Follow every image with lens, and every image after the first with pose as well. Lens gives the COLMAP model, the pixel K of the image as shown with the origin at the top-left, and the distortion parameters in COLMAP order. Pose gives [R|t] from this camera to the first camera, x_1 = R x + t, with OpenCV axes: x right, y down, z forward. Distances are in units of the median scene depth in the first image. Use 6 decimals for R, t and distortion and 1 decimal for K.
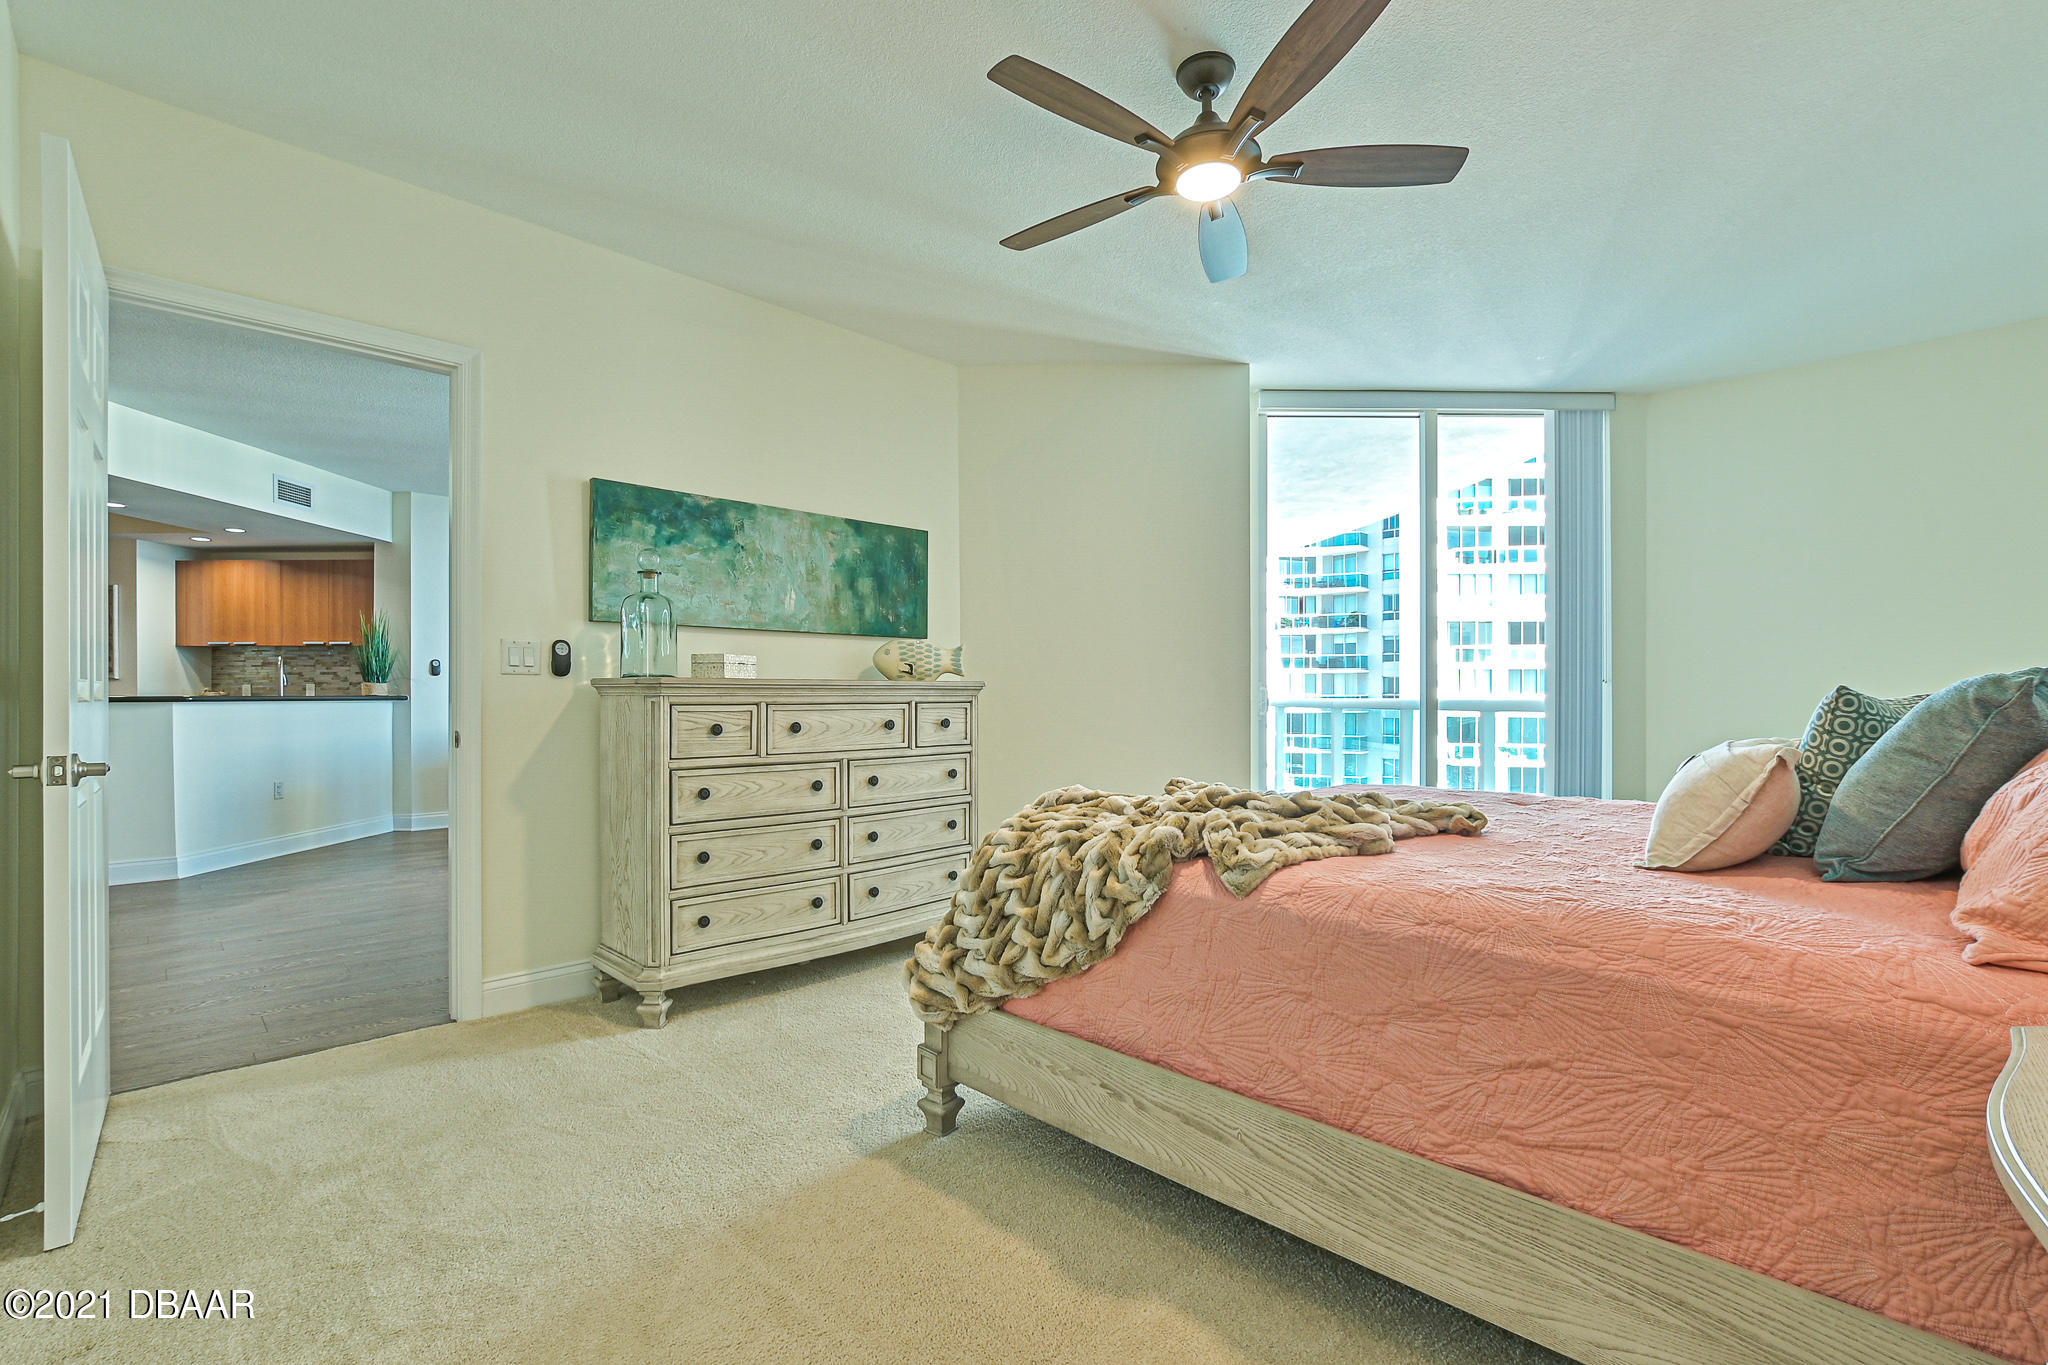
lens RADIAL K [[913.4, 0, 1021.8], [0, 913.4, 696.9], [0, 0, 1]] dist [0.000032, 0.000206]
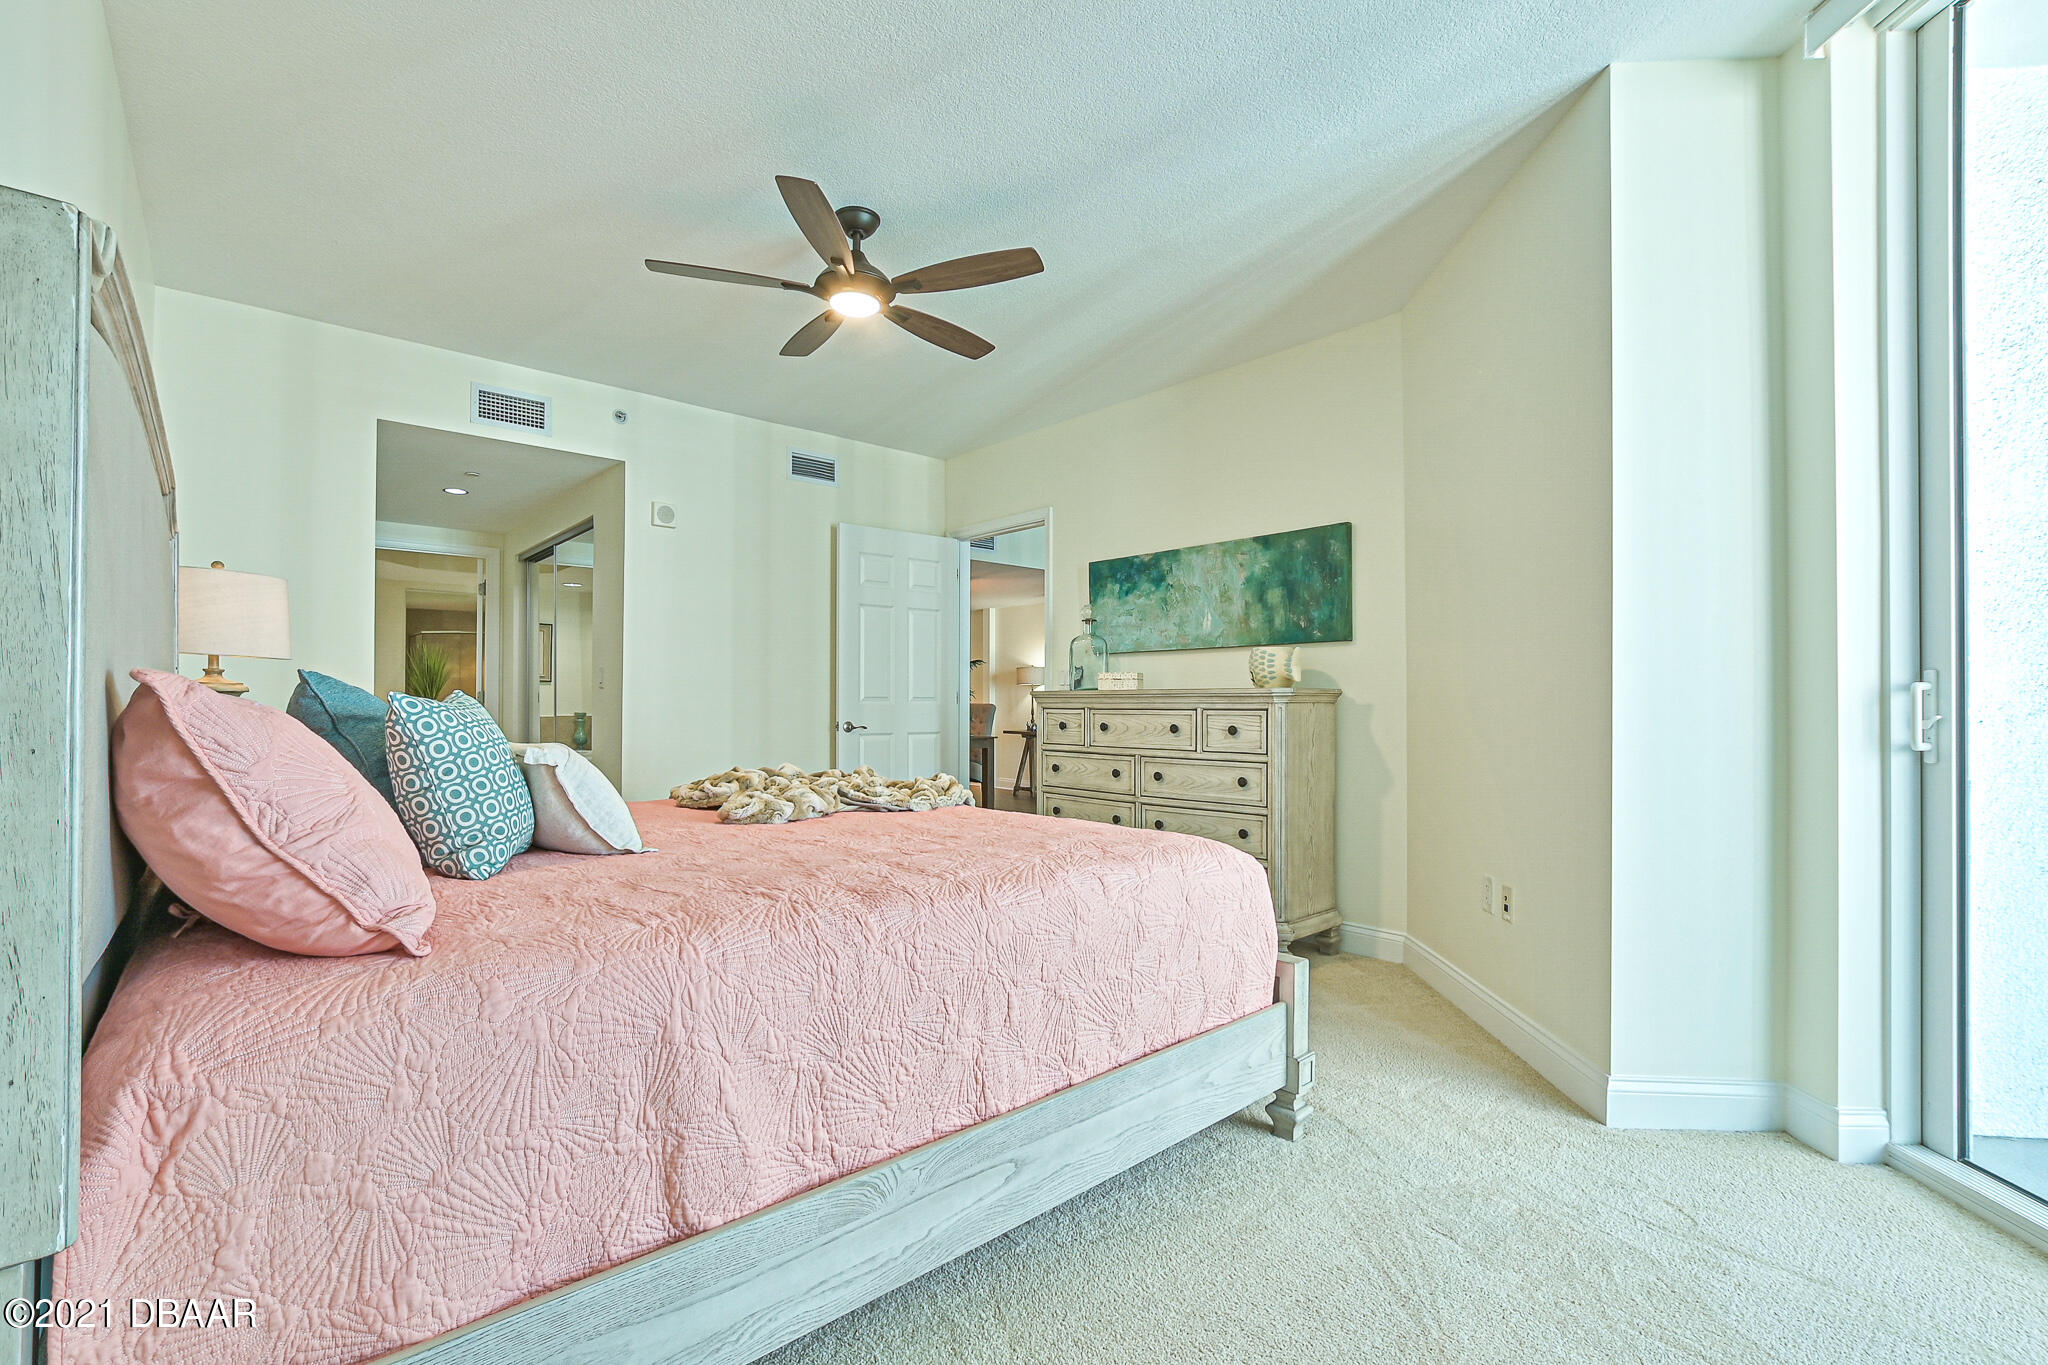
lens RADIAL K [[913.4, 0, 1021.8], [0, 913.4, 696.9], [0, 0, 1]] dist [0.000032, 0.000206]
pose [[-0.047707, -0.005749, -0.998845, 0.965584], [-0.003721, 0.999978, -0.005578, -0.001603], [0.998854, 0.003451, -0.047727, 0.849454]]
